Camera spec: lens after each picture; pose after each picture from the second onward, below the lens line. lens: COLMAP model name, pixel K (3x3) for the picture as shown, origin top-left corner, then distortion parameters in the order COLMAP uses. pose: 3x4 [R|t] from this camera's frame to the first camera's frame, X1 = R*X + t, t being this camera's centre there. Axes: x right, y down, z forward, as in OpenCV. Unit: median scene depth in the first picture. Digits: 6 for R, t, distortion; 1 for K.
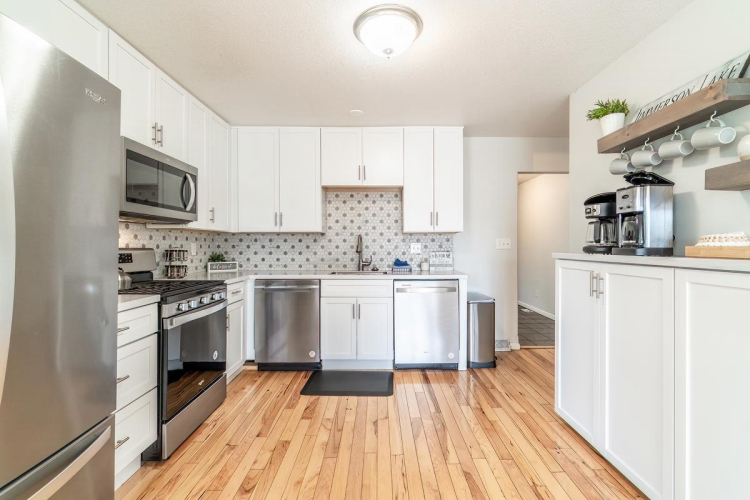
lens RADIAL K [[323.5, 0, 380.1], [0, 323.5, 245.3], [0, 0, 1]] dist [-0.000473, -0.001620]
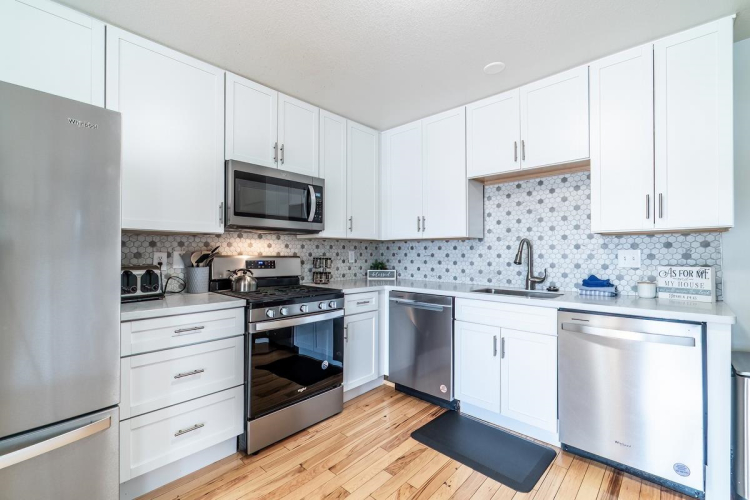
lens RADIAL K [[323.5, 0, 372.9], [0, 323.5, 252.6], [0, 0, 1]] dist [-0.000473, -0.001620]
pose [[0.730654, 0.000456, -0.682747, 0.206079], [-0.000424, 1.000000, 0.000214, -0.002780], [0.682747, 0.000133, 0.730654, 0.283216]]
